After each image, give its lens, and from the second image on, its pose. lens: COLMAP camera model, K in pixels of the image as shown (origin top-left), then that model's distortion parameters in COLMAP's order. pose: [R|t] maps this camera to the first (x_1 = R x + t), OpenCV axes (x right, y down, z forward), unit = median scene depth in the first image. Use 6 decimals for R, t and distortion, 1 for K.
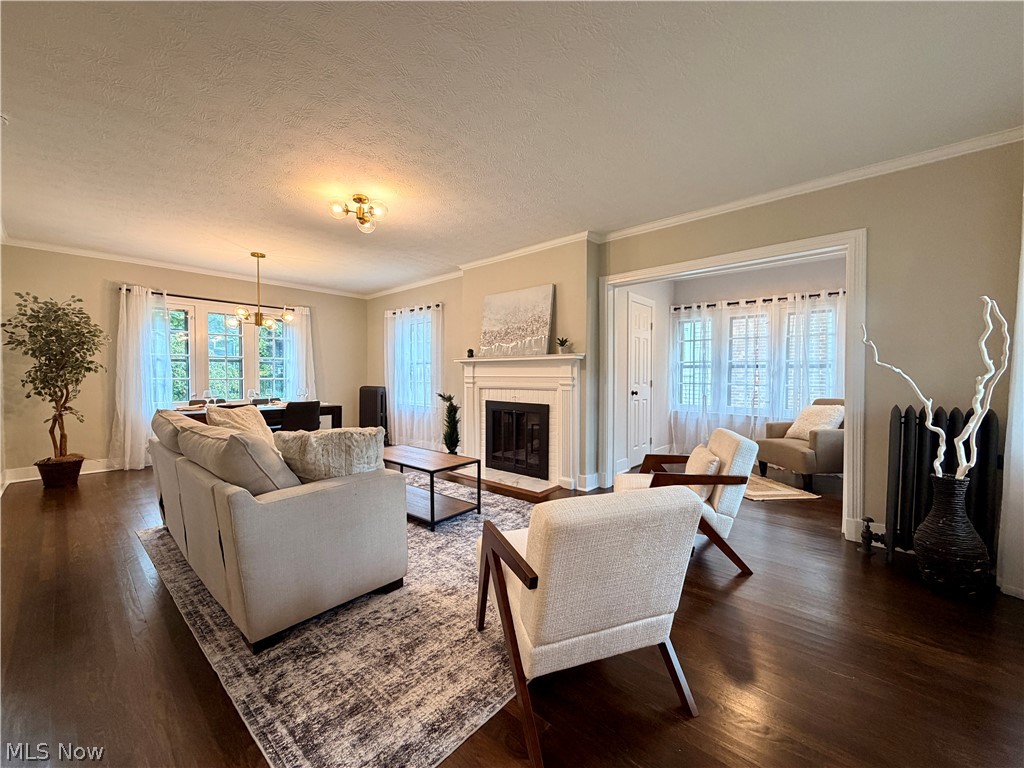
lens RADIAL K [[407.4, 0, 507.9], [0, 407.4, 382.9], [0, 0, 1]] dist [-0.000488, 0.000054]
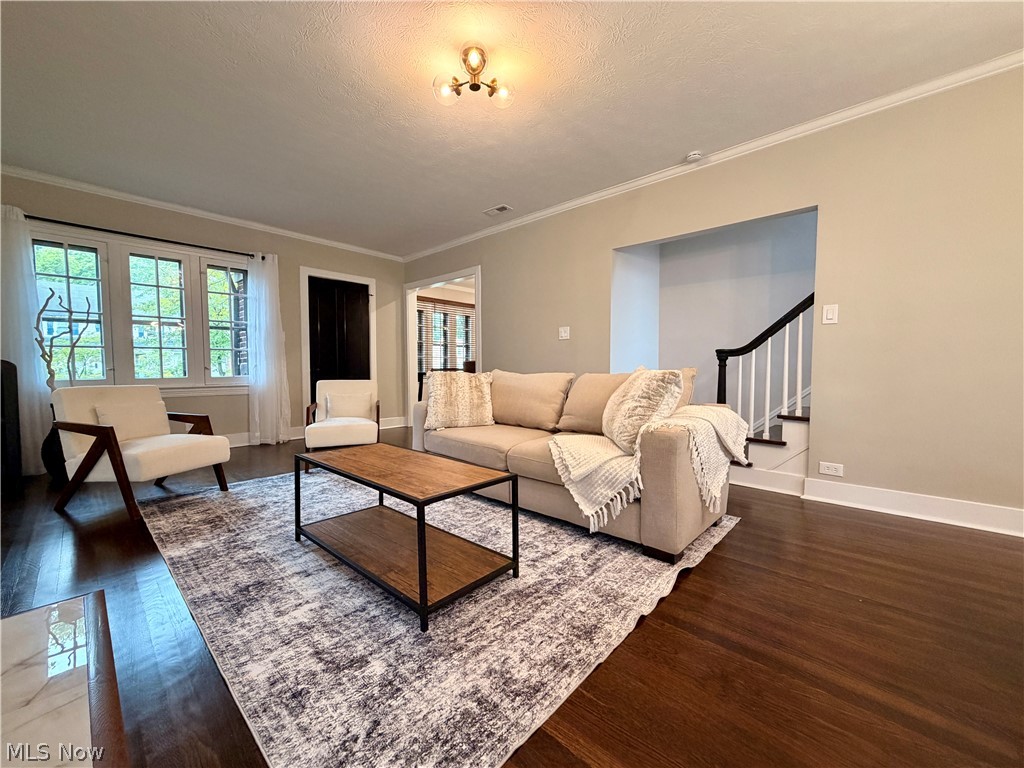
lens RADIAL K [[407.4, 0, 507.9], [0, 407.4, 382.9], [0, 0, 1]] dist [-0.000488, 0.000054]
pose [[-0.999790, 0.000513, 0.020491, -0.298890], [0.001600, 0.998590, 0.053066, 0.030995], [-0.020434, 0.053088, -0.998381, 1.172764]]
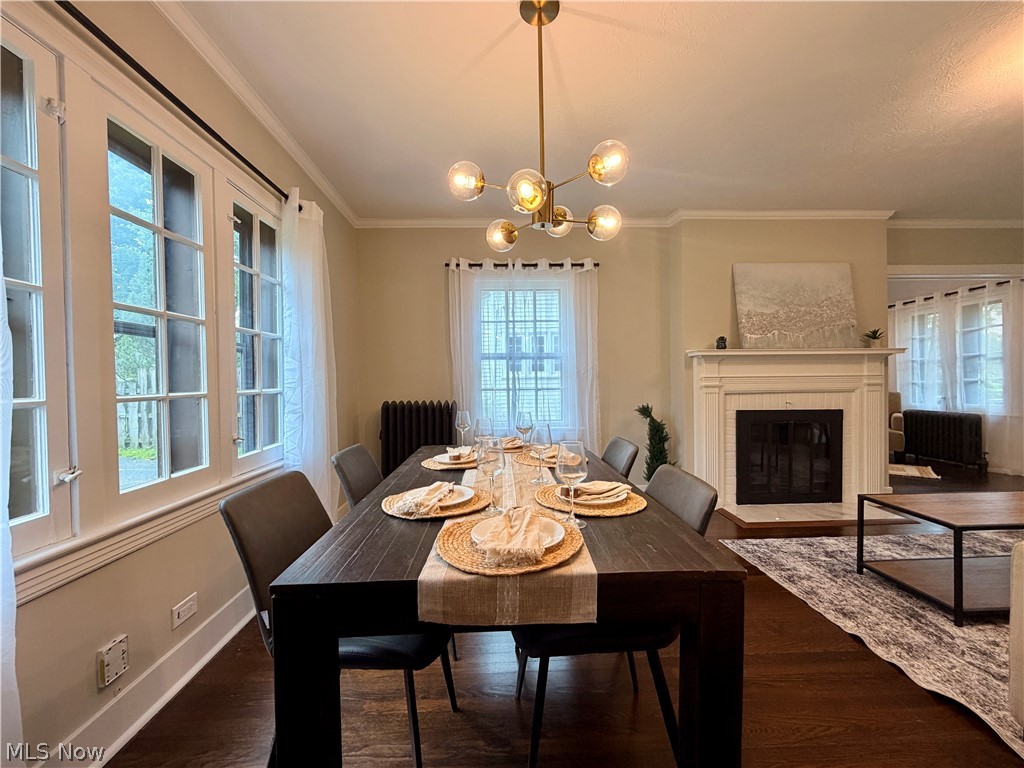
lens RADIAL K [[407.4, 0, 507.9], [0, 407.4, 382.9], [0, 0, 1]] dist [-0.000488, 0.000054]
pose [[0.719744, -0.019939, 0.693953, -0.889342], [0.024494, 0.999694, 0.003320, -0.018142], [-0.693807, 0.014608, 0.720013, 0.817183]]
